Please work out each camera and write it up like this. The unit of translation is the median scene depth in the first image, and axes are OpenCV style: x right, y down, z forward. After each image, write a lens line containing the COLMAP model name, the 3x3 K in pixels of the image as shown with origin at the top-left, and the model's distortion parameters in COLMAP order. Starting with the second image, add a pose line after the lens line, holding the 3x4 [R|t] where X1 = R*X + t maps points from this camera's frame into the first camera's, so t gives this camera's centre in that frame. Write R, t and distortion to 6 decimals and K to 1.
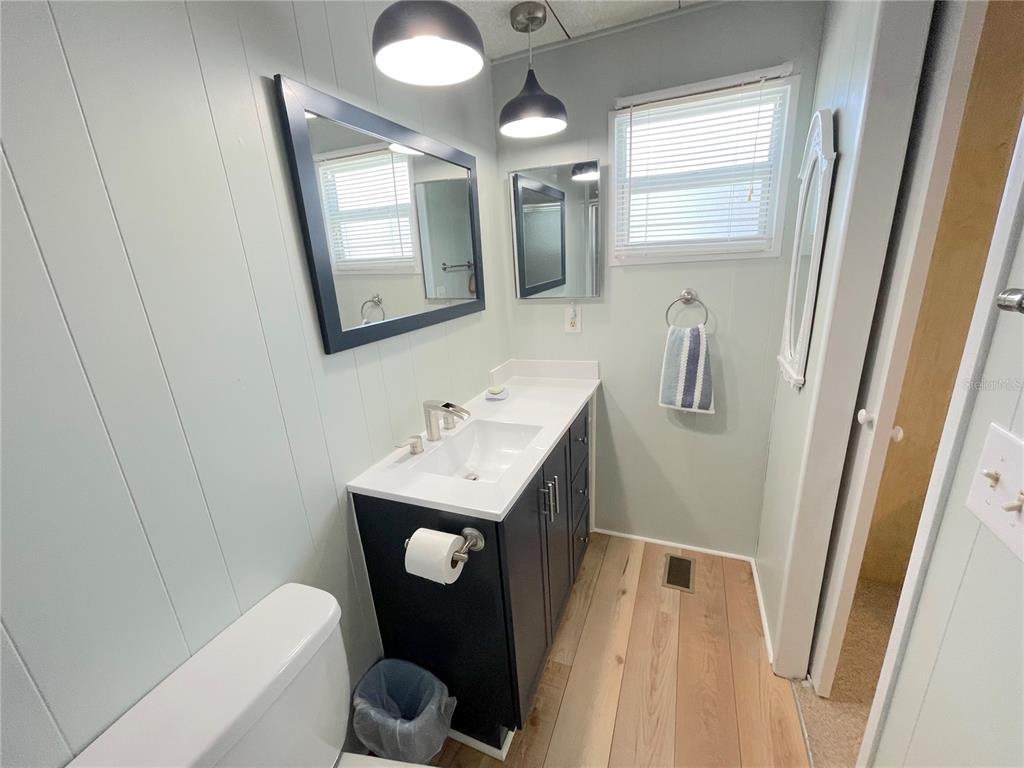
lens RADIAL K [[412.2, 0, 513.7], [0, 412.2, 381.8], [0, 0, 1]] dist [0.000358, -0.000026]
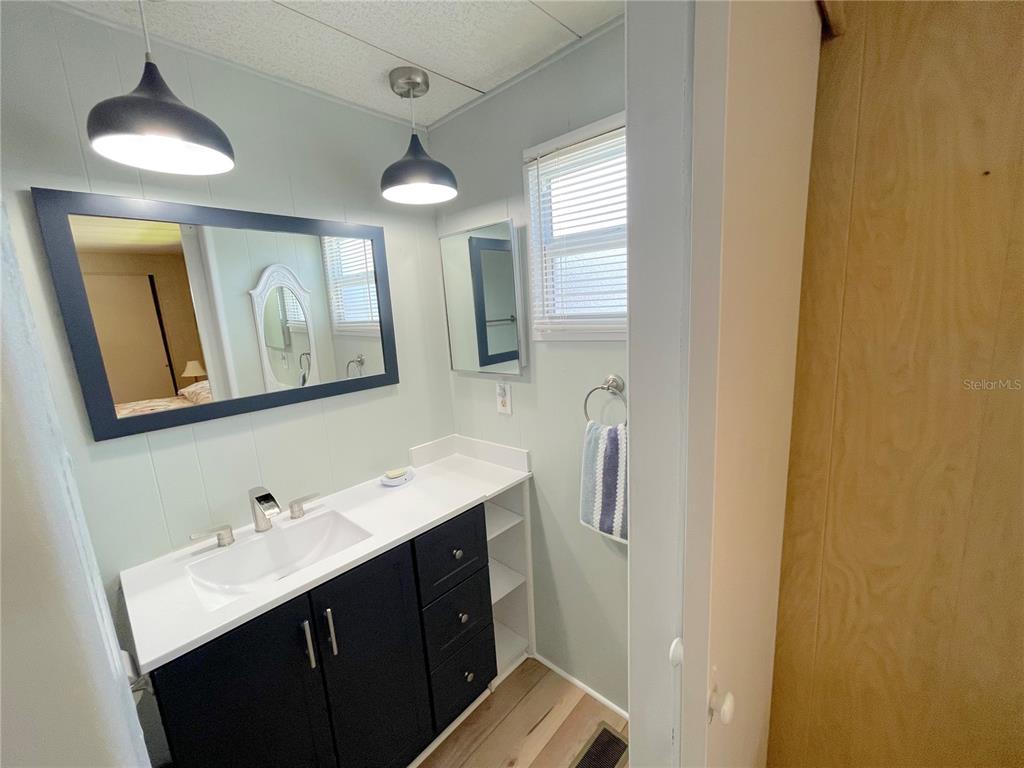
lens RADIAL K [[412.2, 0, 514.1], [0, 412.2, 382.7], [0, 0, 1]] dist [0.000358, -0.000026]
pose [[0.940381, 0.061026, -0.334605, 0.500012], [-0.090330, 0.993254, -0.072714, -0.137577], [0.327910, 0.098604, 0.939549, 0.223402]]
